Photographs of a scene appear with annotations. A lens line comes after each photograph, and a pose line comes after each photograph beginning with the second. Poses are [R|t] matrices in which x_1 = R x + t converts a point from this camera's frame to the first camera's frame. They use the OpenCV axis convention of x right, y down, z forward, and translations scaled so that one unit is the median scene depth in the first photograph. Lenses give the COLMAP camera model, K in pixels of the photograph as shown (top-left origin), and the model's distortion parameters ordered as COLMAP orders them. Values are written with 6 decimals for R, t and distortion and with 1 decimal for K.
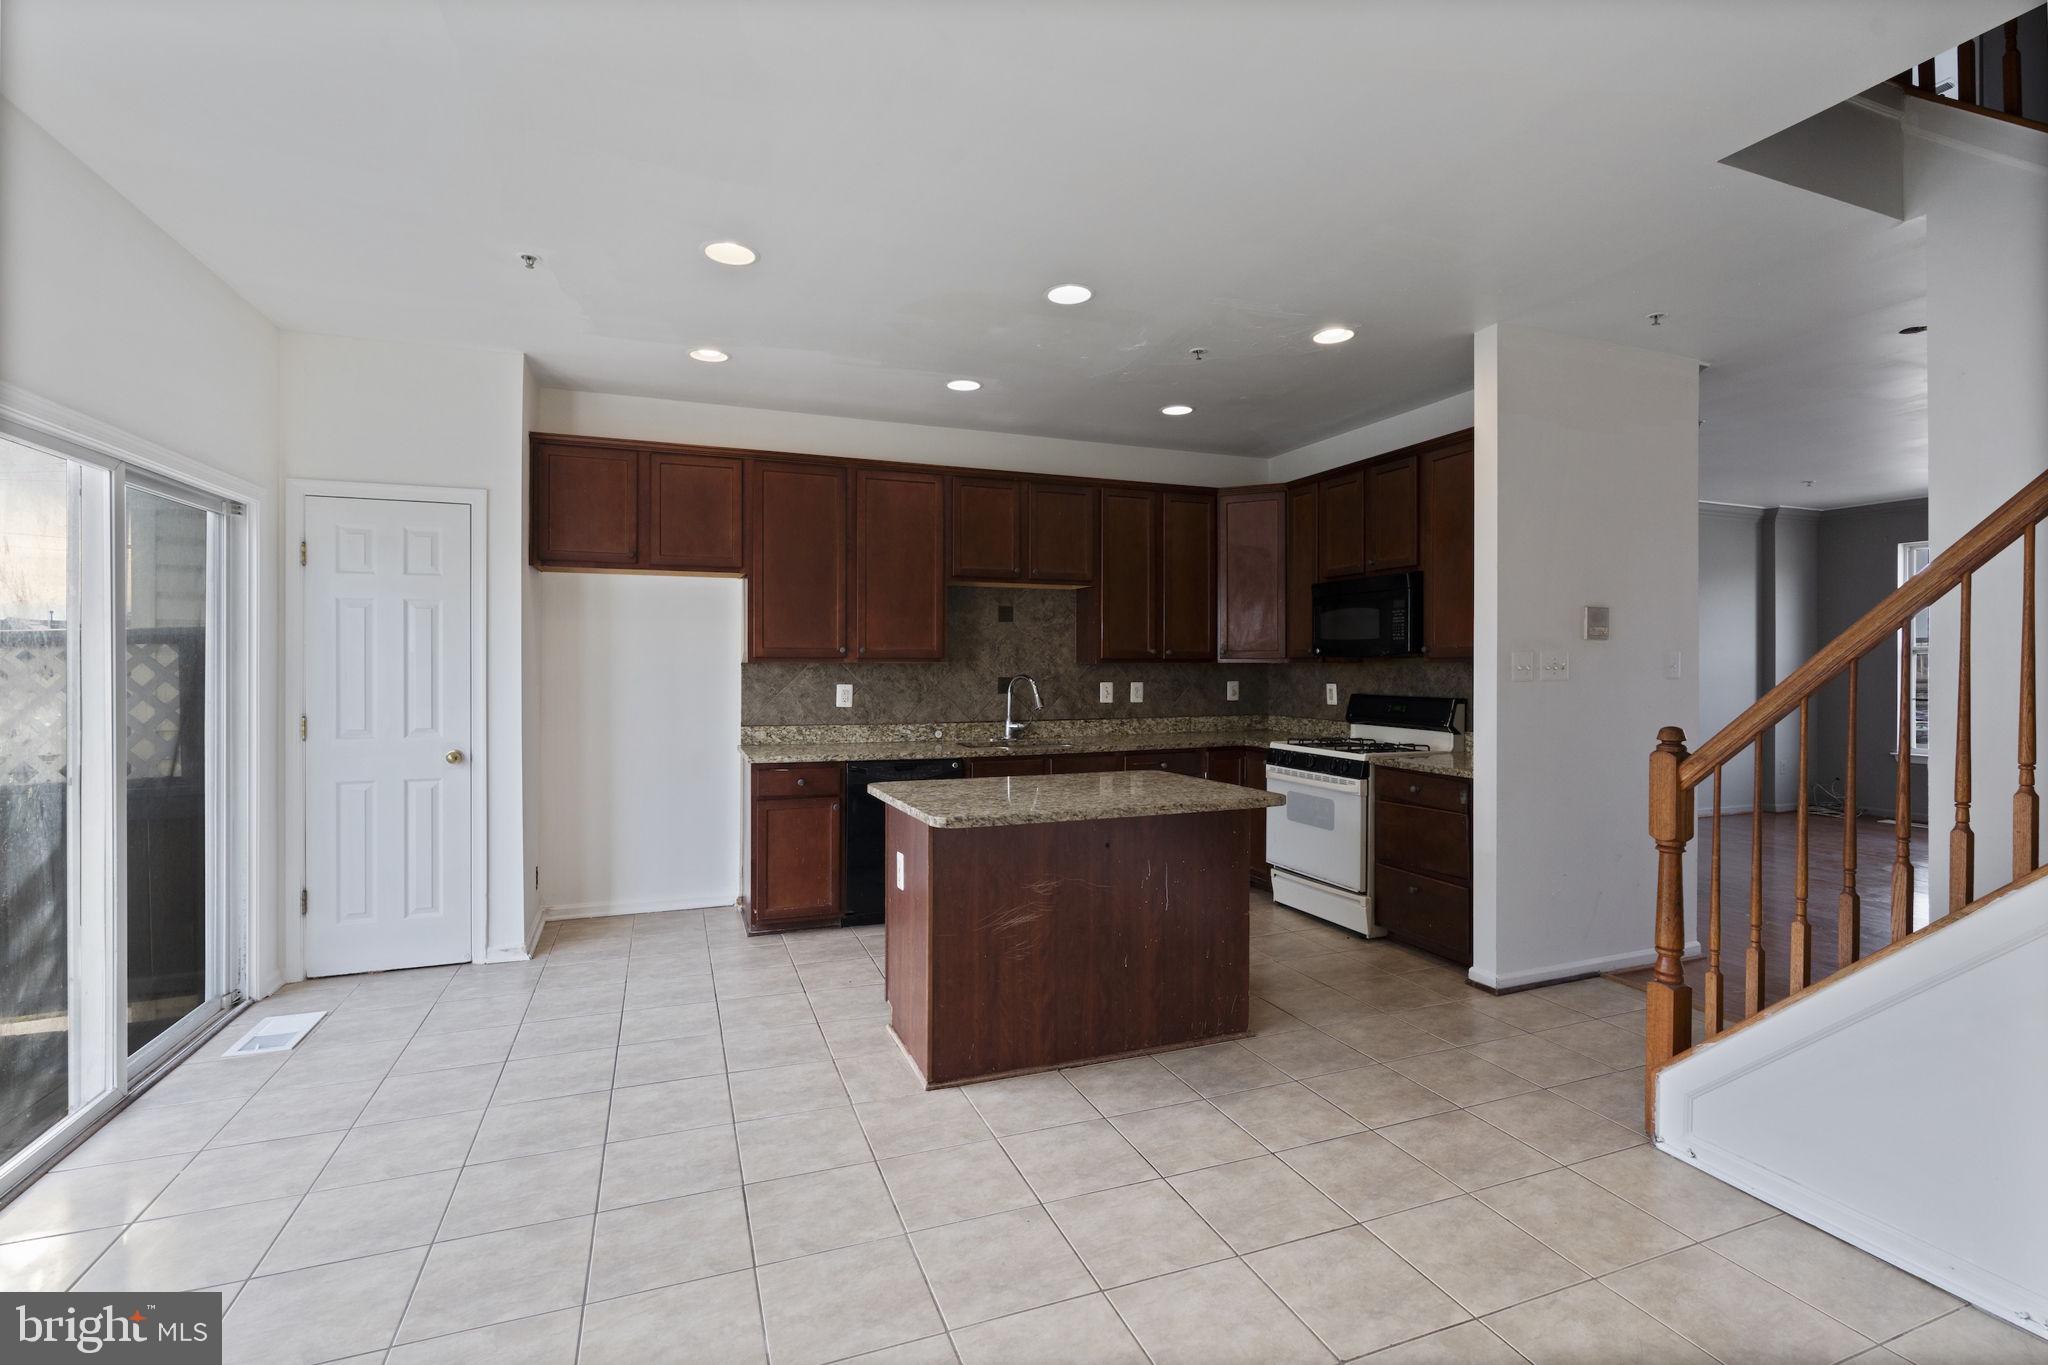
lens RADIAL K [[927.1, 0, 1030.8], [0, 927.1, 668.0], [0, 0, 1]] dist [-0.009134, 0.002894]
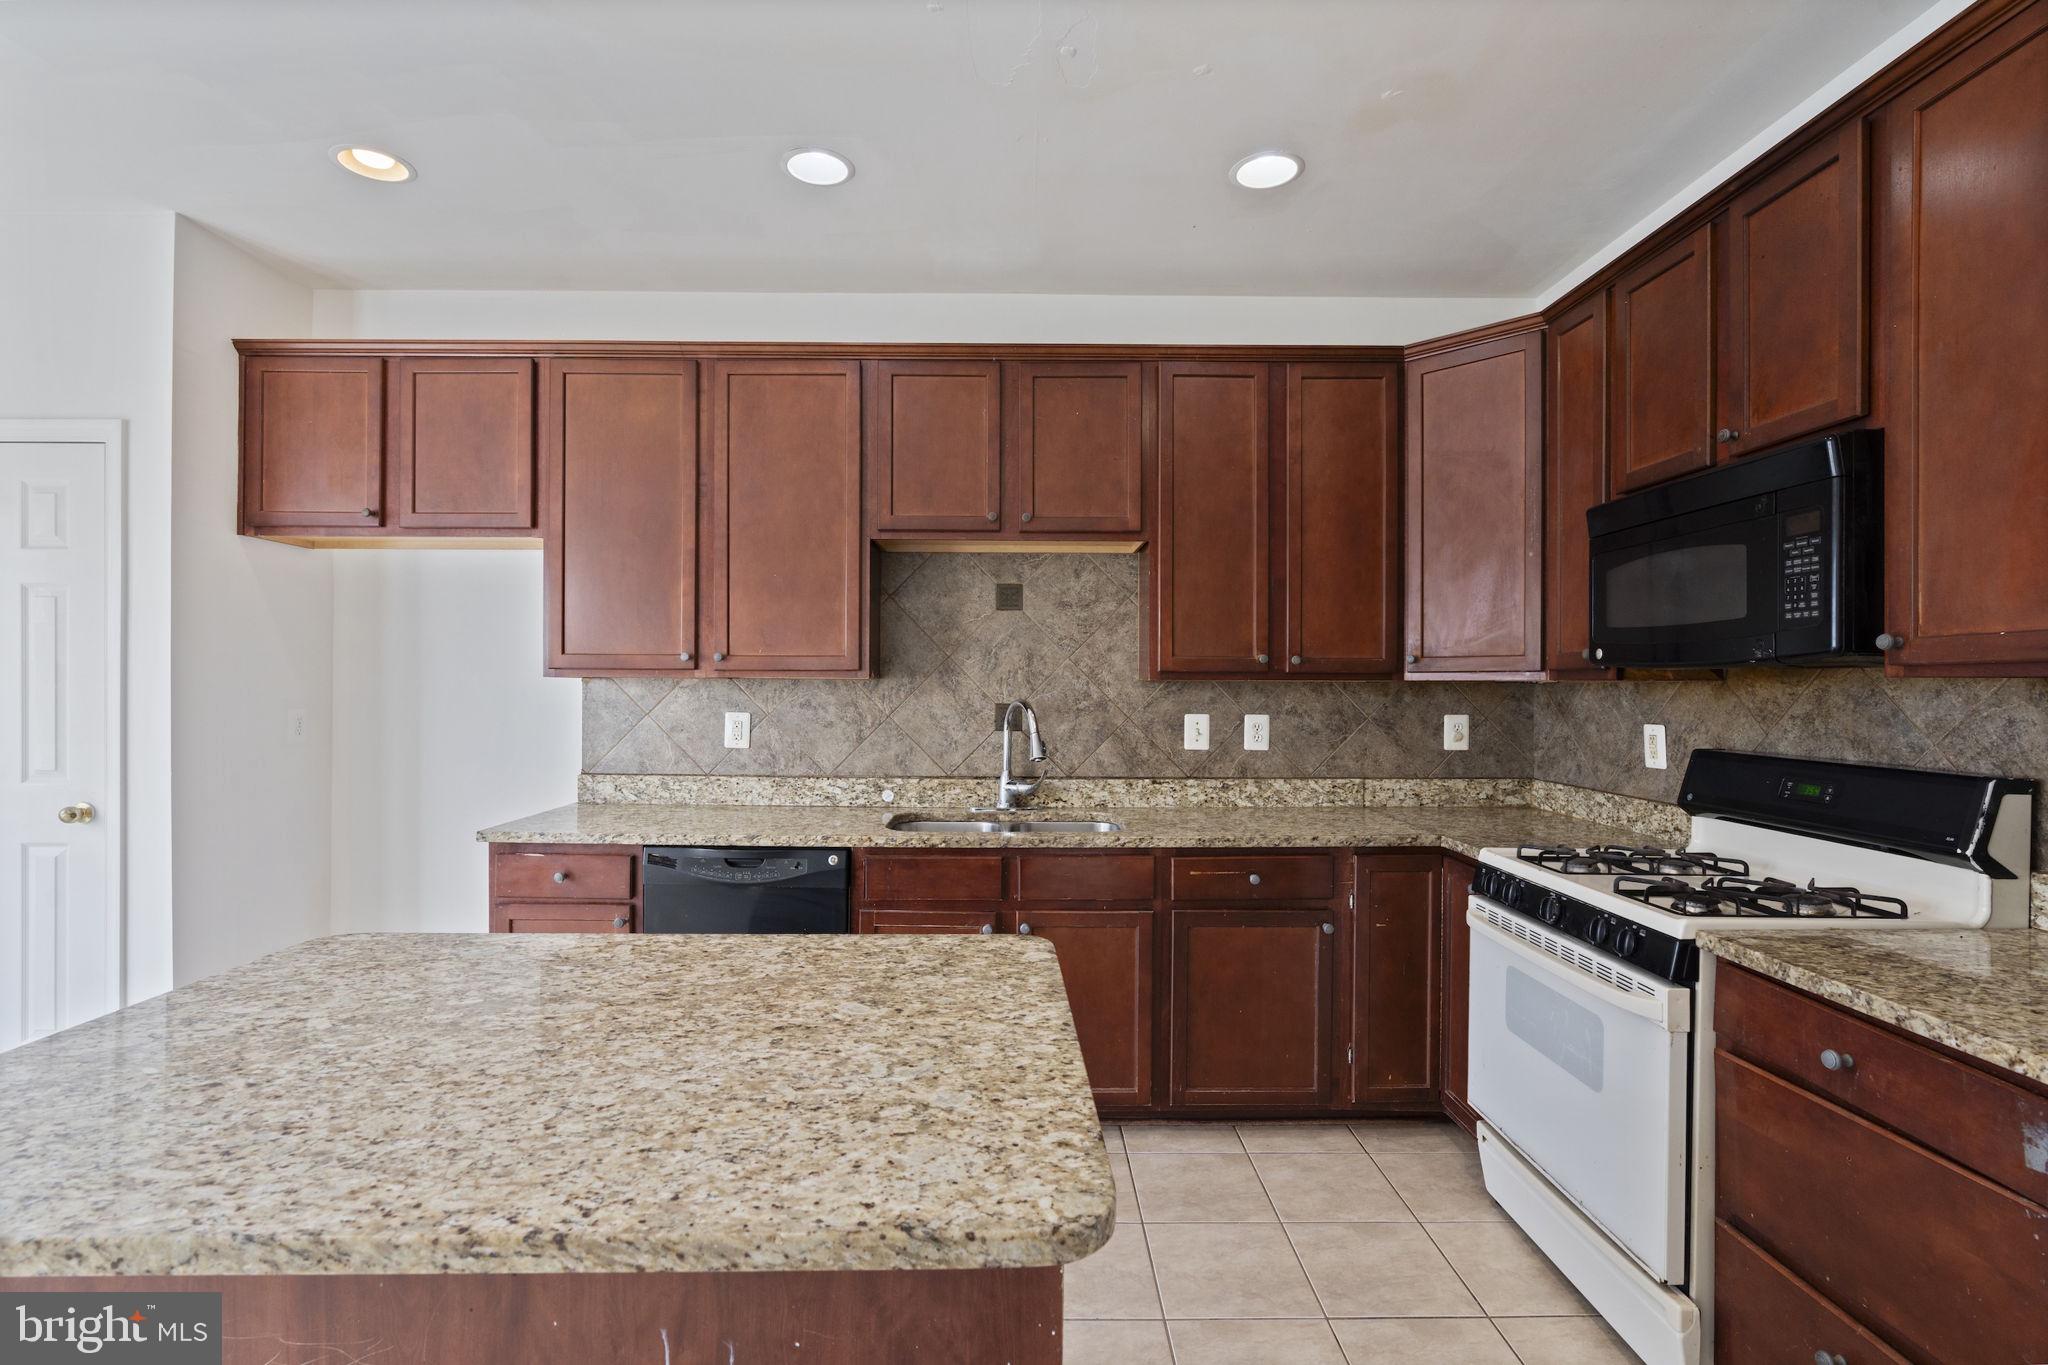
lens RADIAL K [[927.1, 0, 1025.0], [0, 927.1, 689.0], [0, 0, 1]] dist [-0.009134, 0.002894]
pose [[0.930962, 0.005972, -0.365066, 0.212901], [-0.005969, 0.999982, 0.001137, -0.000129], [0.365066, 0.001121, 0.930981, 0.474889]]
